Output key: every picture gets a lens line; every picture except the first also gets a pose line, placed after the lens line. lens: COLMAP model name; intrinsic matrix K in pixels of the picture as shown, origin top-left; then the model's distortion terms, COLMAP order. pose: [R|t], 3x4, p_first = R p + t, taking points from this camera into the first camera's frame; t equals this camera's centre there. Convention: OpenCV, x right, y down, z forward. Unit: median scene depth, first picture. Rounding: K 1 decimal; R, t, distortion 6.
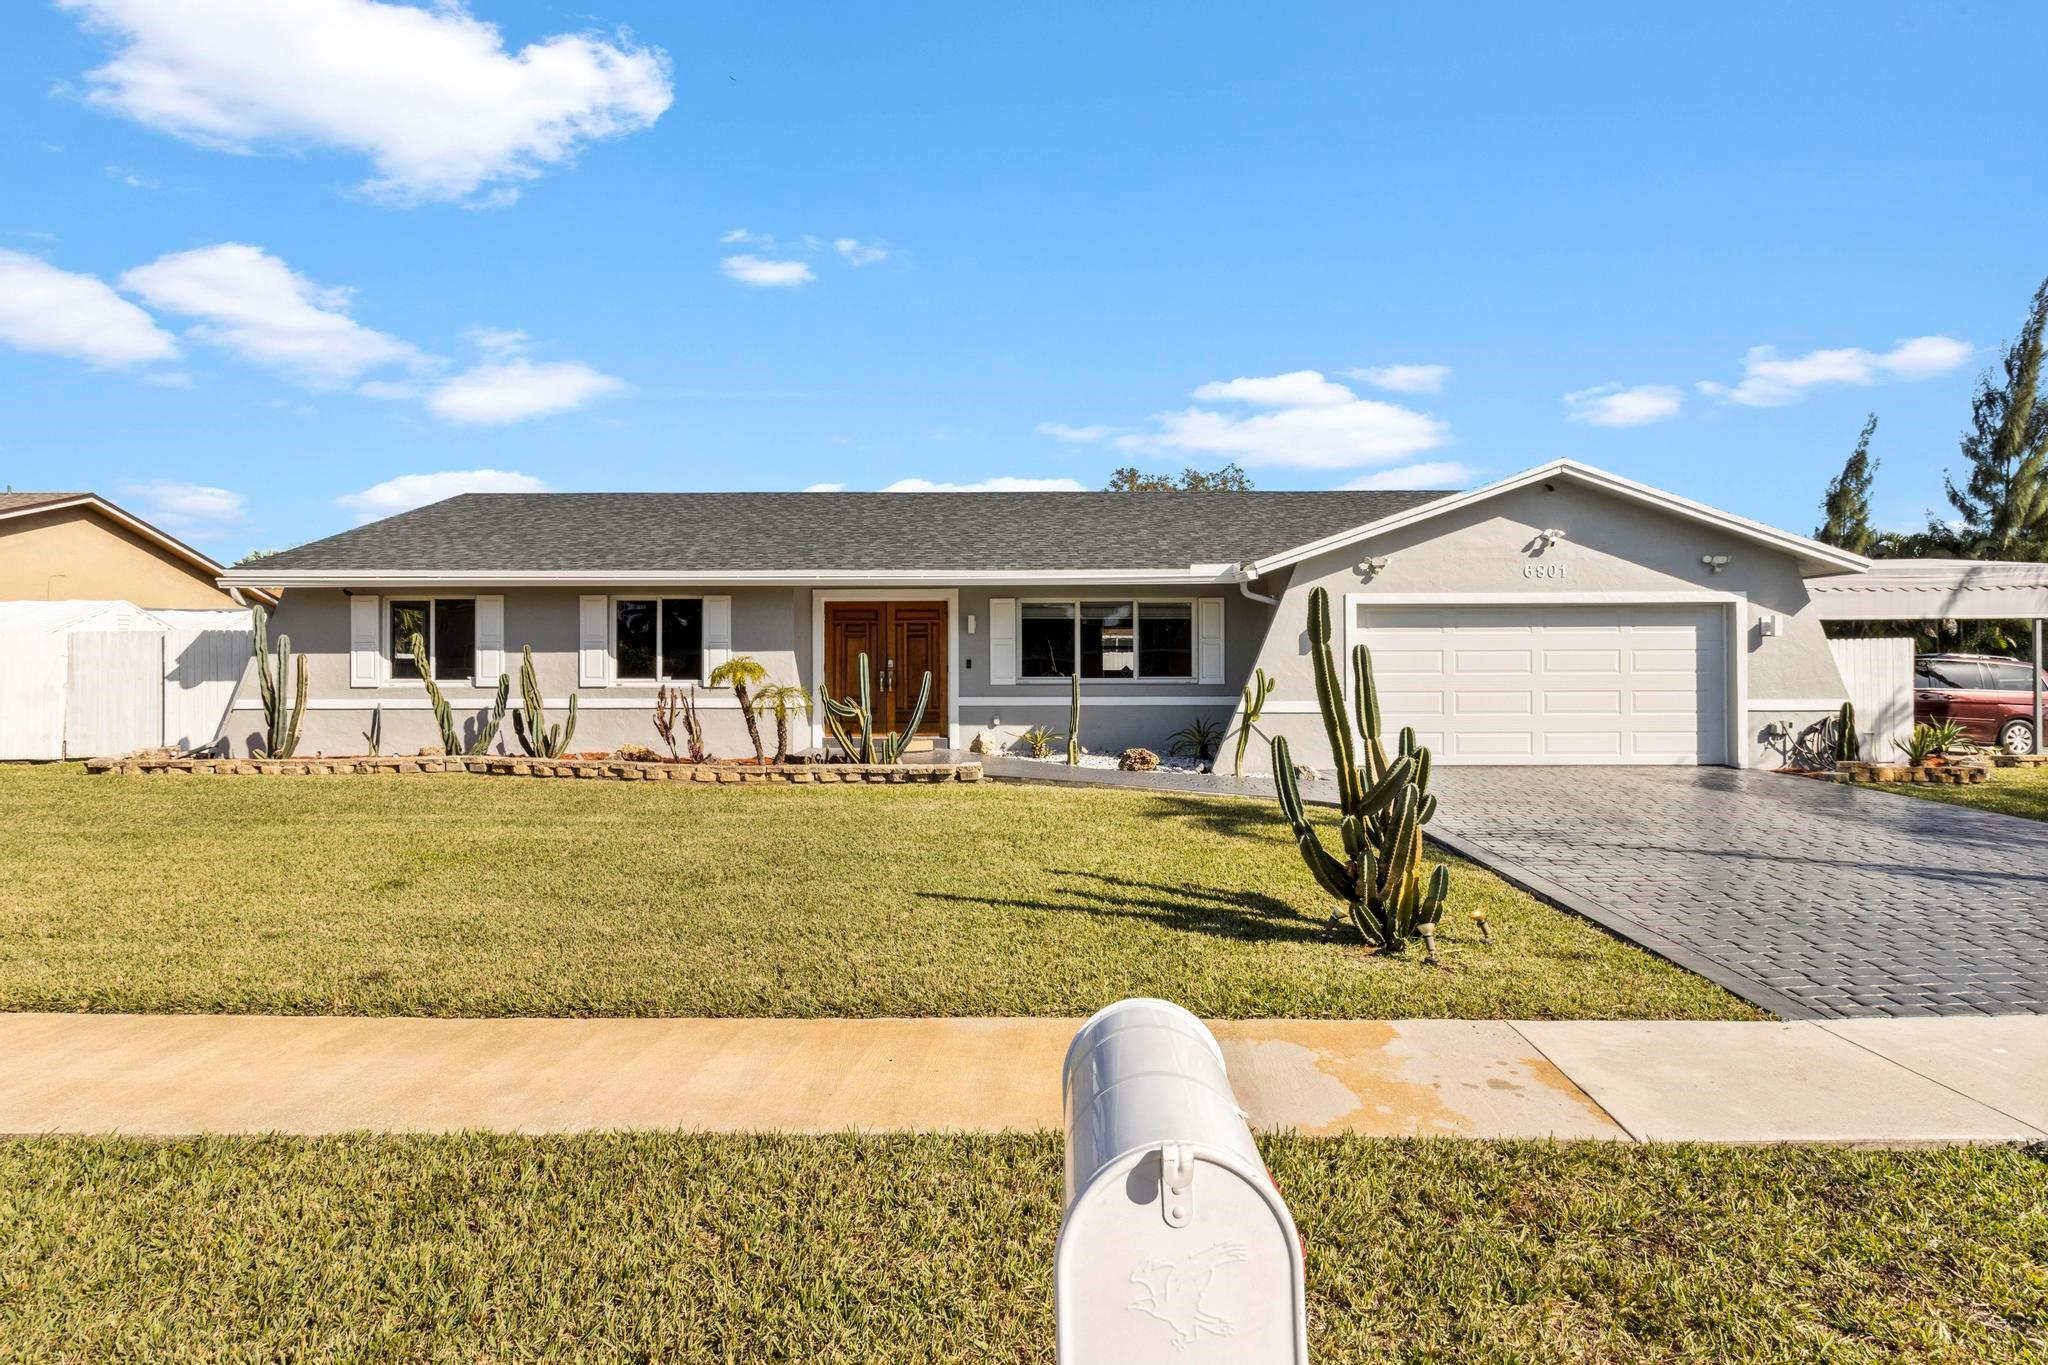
lens RADIAL K [[1126.4, 0, 1047.9], [0, 1126.4, 646.6], [0, 0, 1]] dist [0.002034, -0.001620]
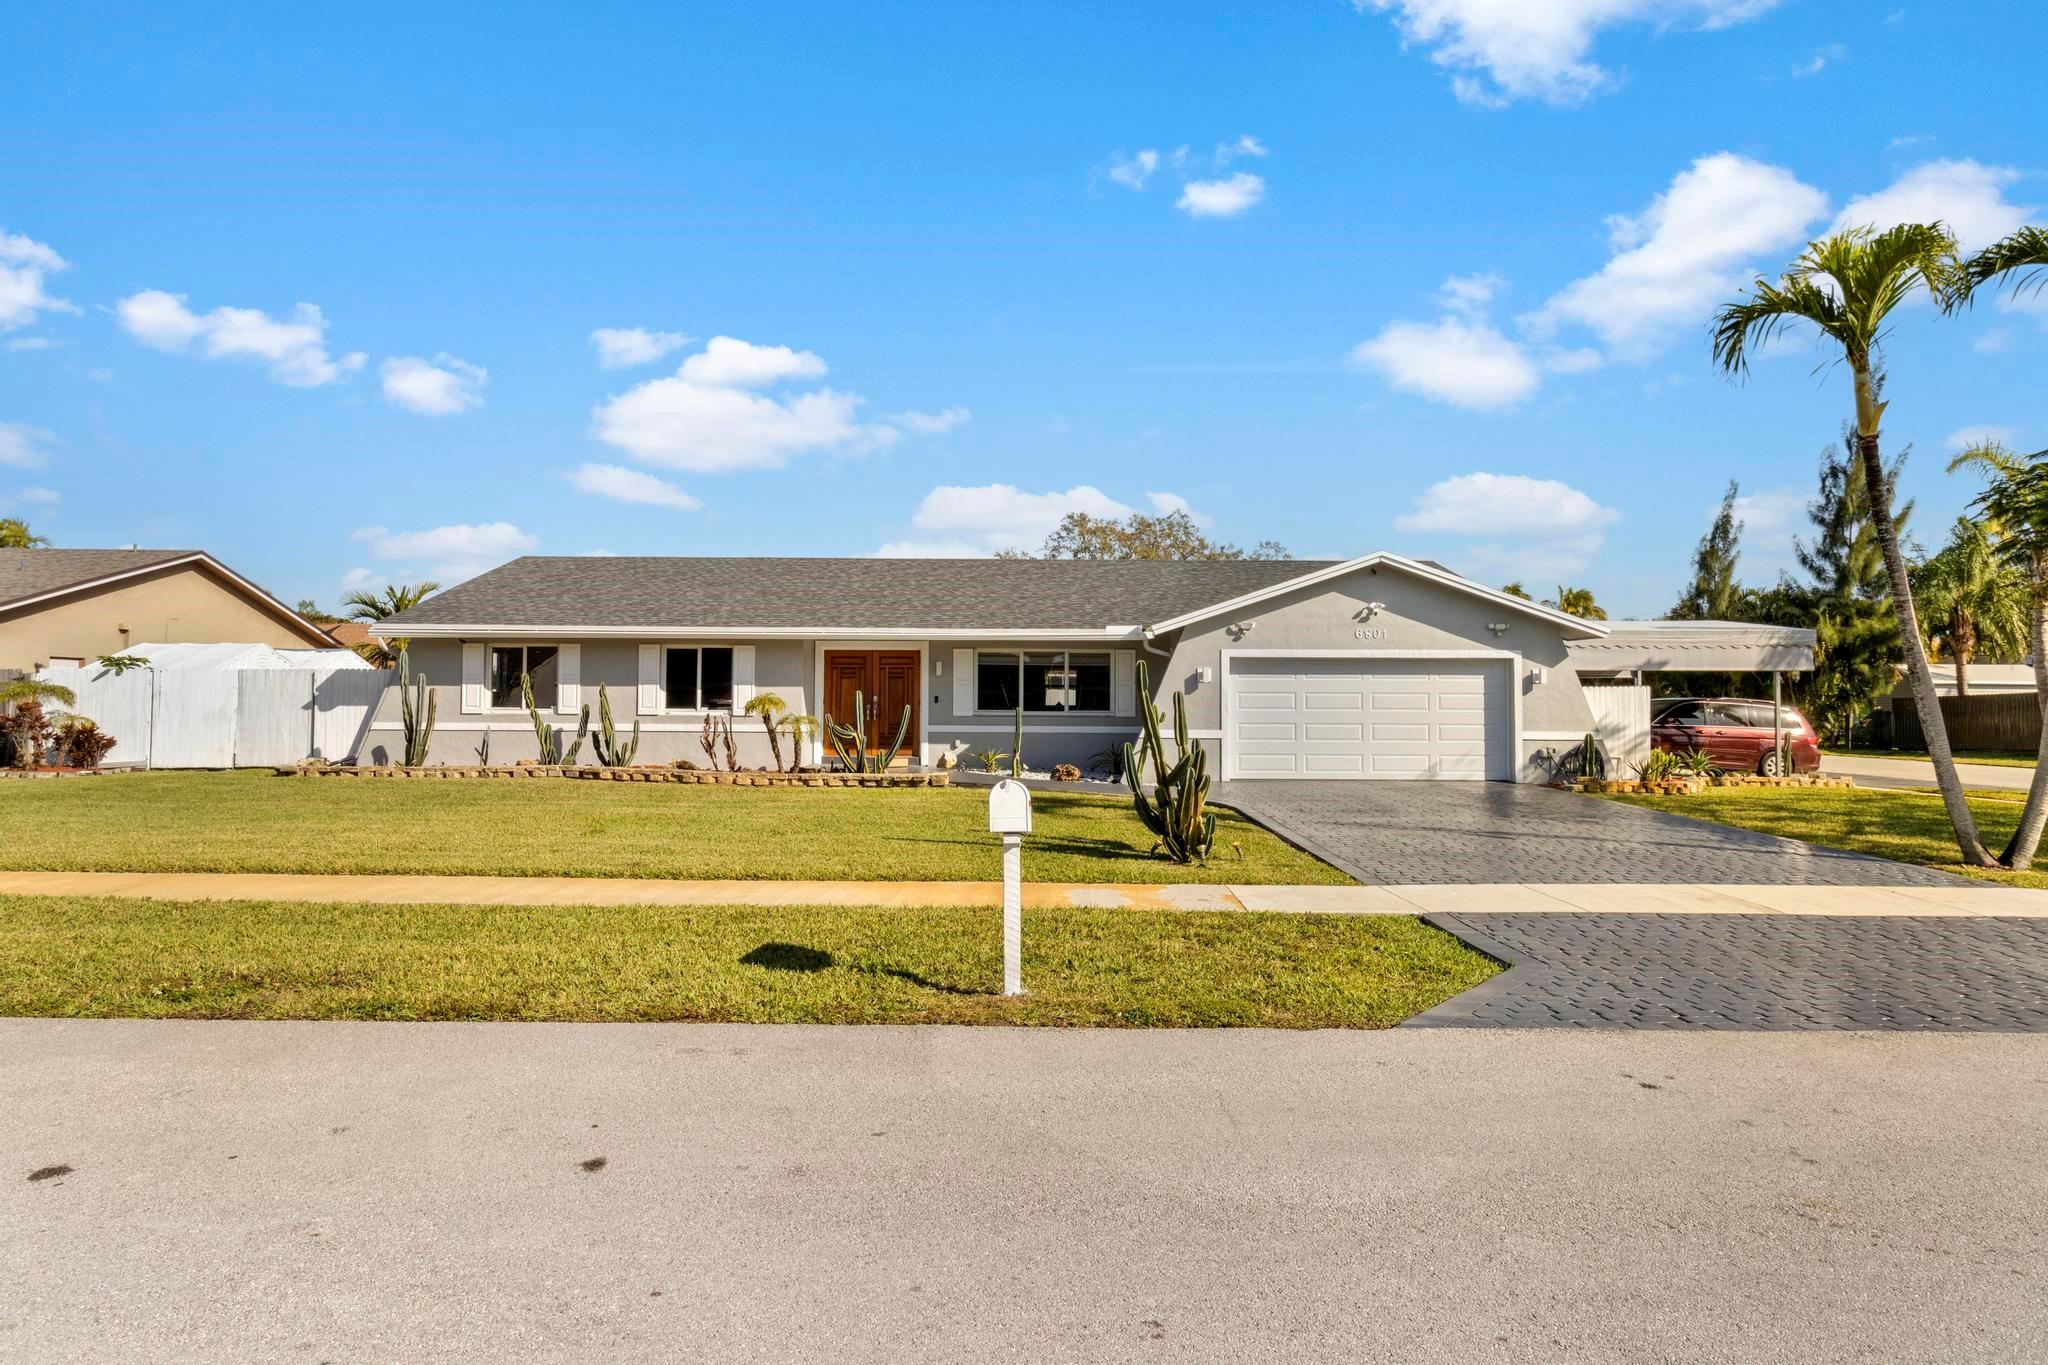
lens RADIAL K [[1126.4, 0, 1047.9], [0, 1126.4, 646.6], [0, 0, 1]] dist [0.002034, -0.001620]
pose [[0.999094, 0.010405, 0.041257, 0.003922], [-0.009125, 0.999475, -0.031096, -0.006730], [-0.041559, 0.030691, 0.998665, -0.320220]]
